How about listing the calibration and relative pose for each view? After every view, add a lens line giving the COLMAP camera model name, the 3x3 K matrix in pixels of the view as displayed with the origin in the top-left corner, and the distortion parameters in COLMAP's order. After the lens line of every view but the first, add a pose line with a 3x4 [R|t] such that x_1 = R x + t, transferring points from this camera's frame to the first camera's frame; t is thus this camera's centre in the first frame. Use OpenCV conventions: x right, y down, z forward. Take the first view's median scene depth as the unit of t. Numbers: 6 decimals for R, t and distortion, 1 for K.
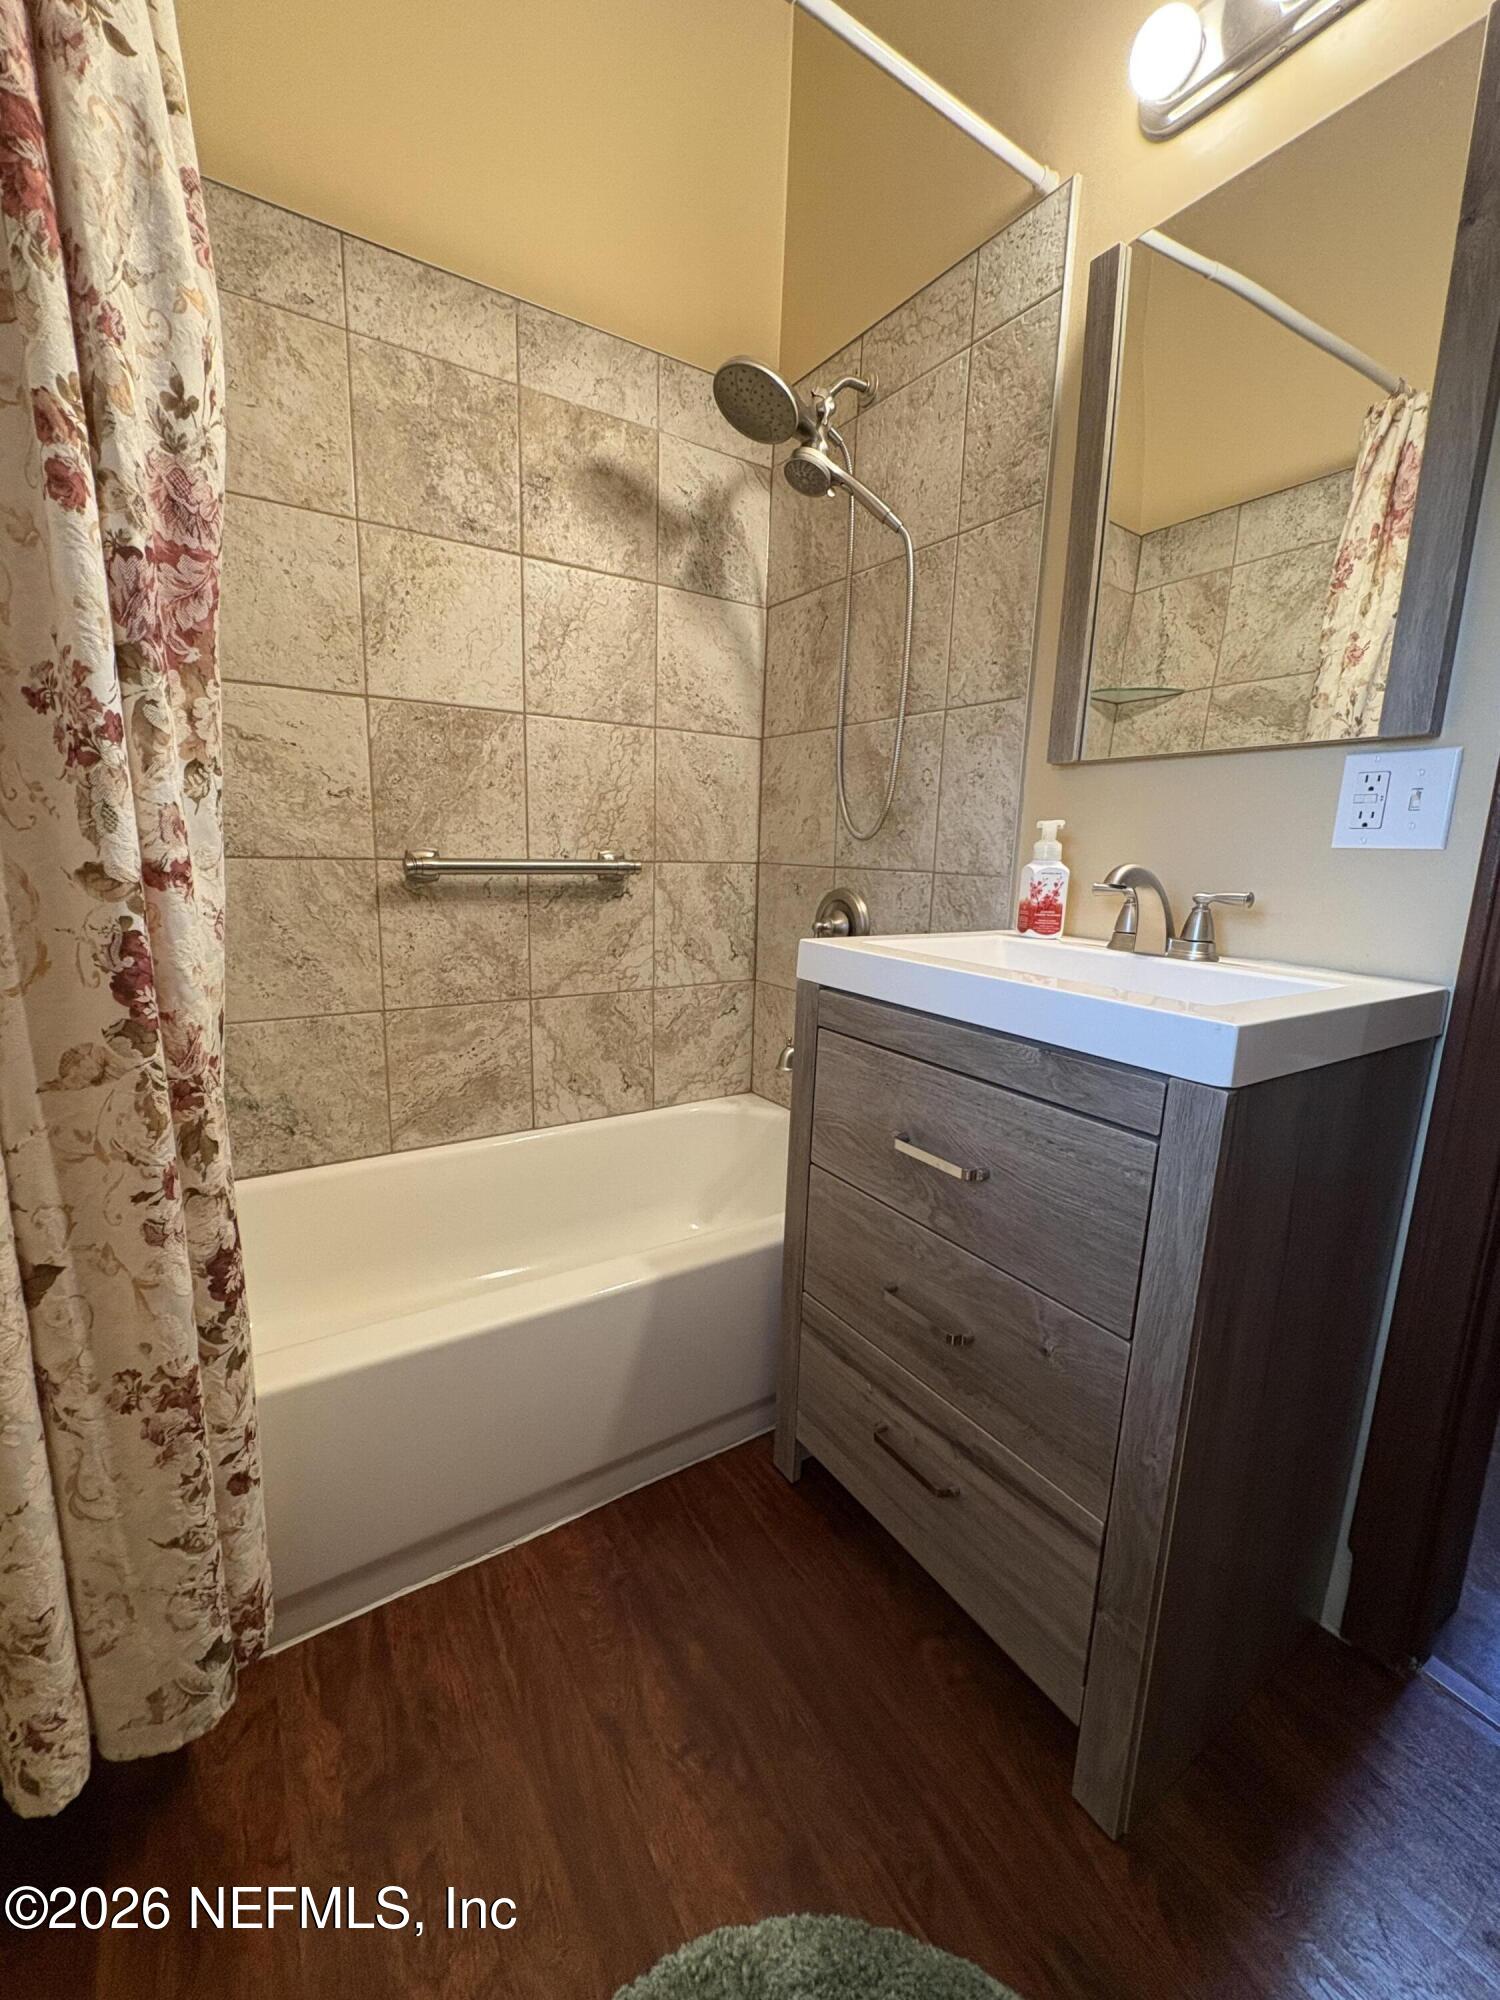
lens RADIAL K [[815.2, 0, 764.8], [0, 815.2, 999.3], [0, 0, 1]] dist [-0.001036, -0.000143]
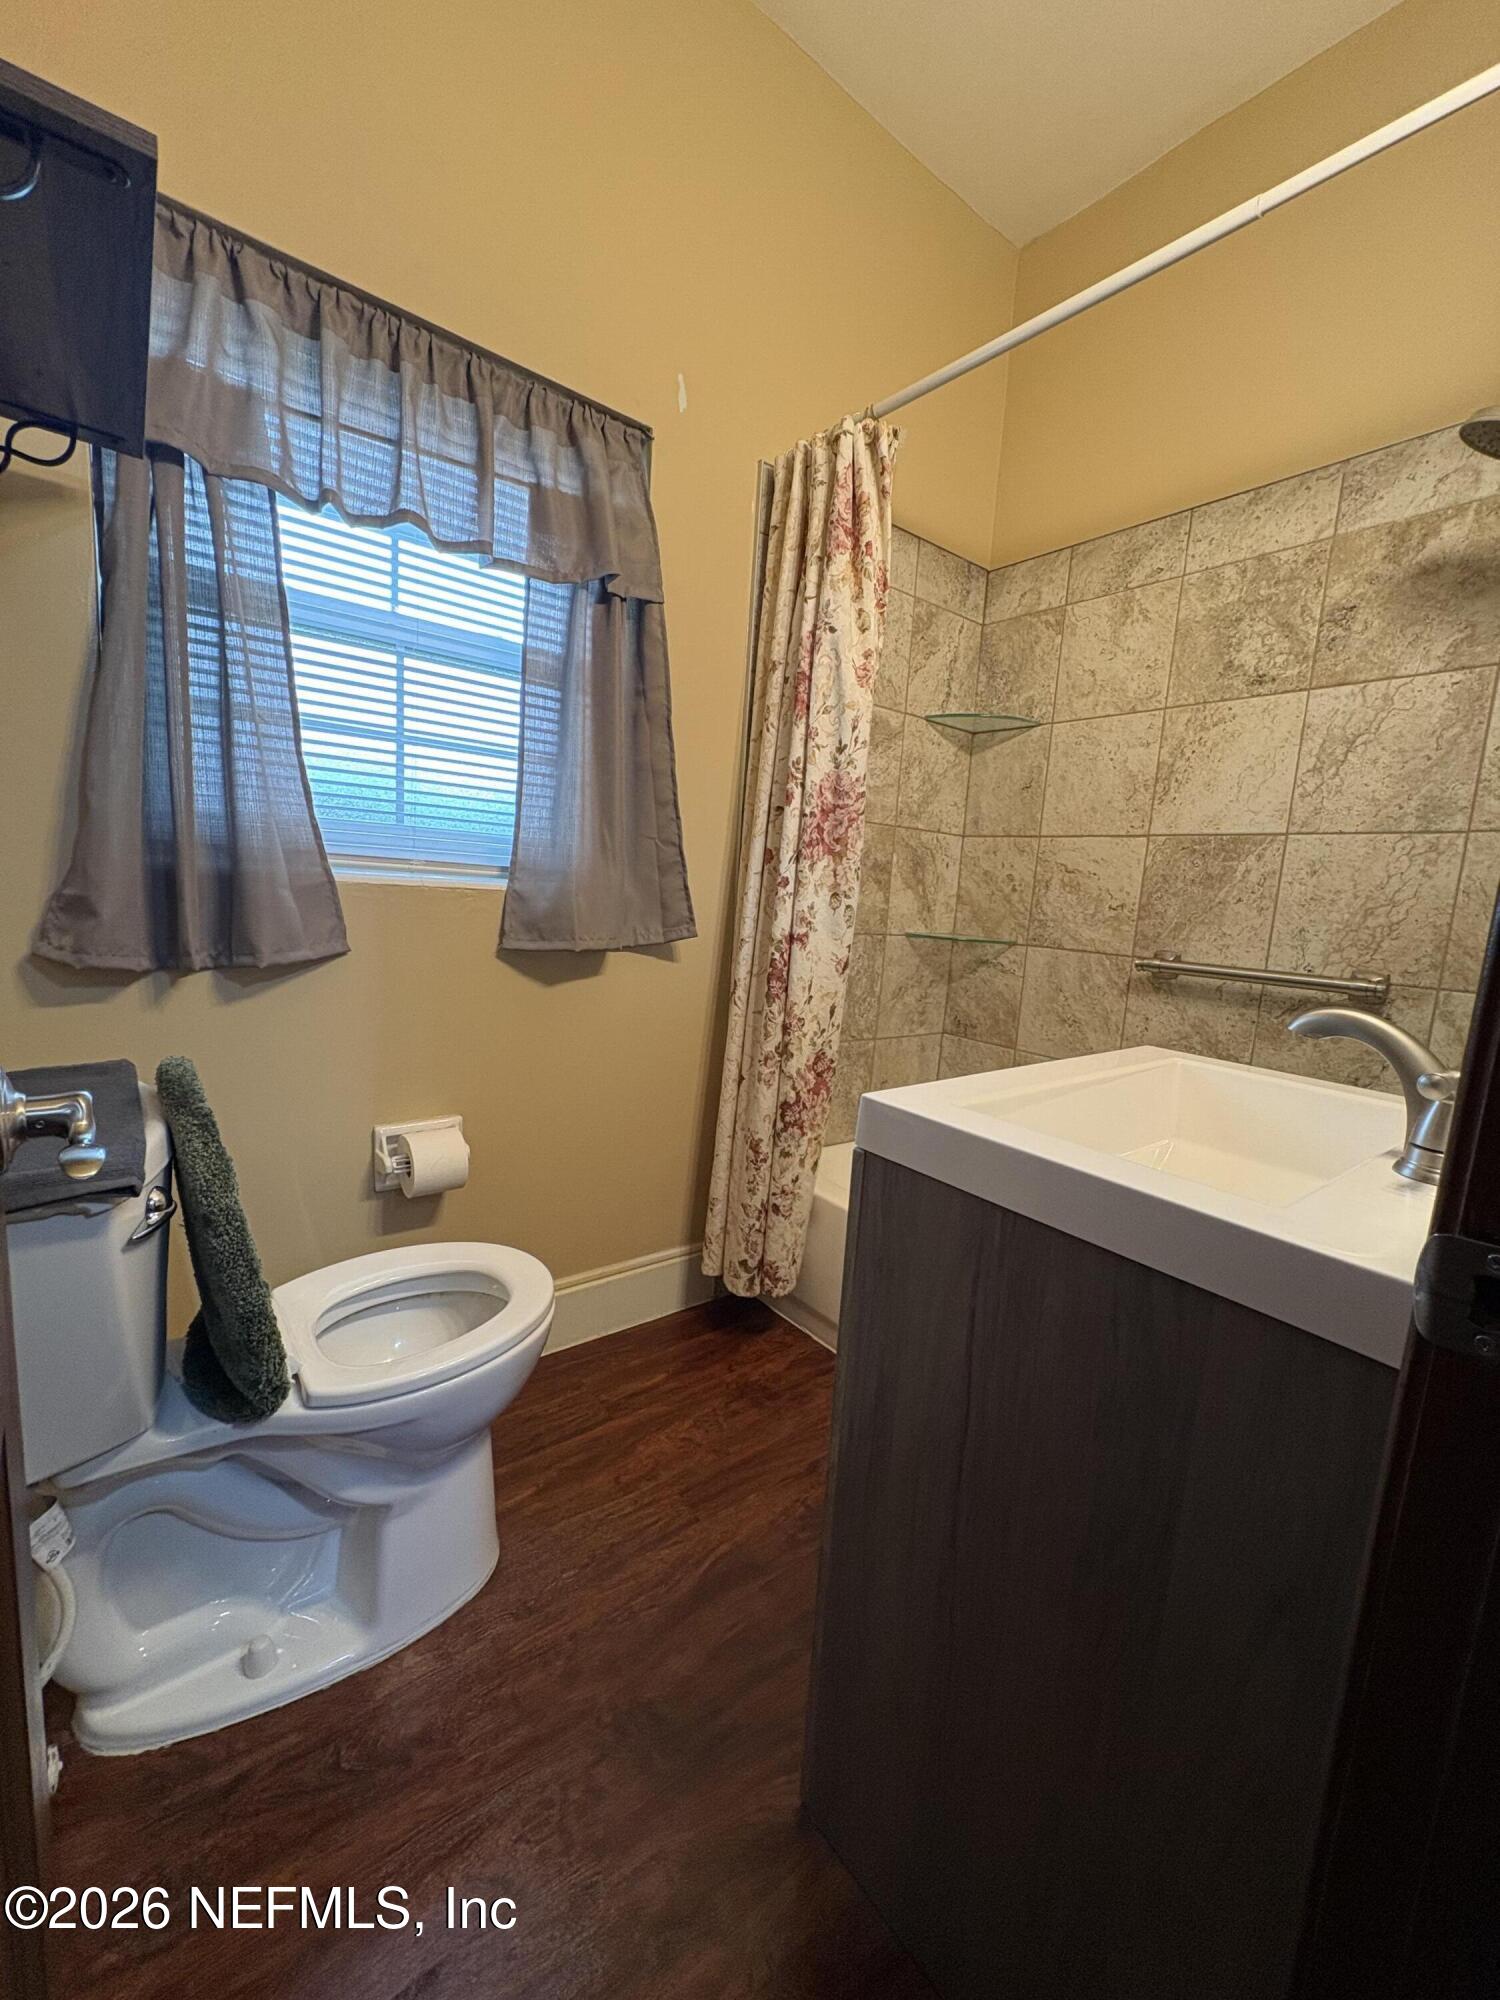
lens RADIAL K [[815.2, 0, 766.1], [0, 815.2, 1006.6], [0, 0, 1]] dist [-0.001036, -0.000143]
pose [[0.092324, 0.122315, -0.988188, 0.751443], [-0.247181, 0.964177, 0.096250, -0.074413], [0.964561, 0.235375, 0.119251, 0.292209]]
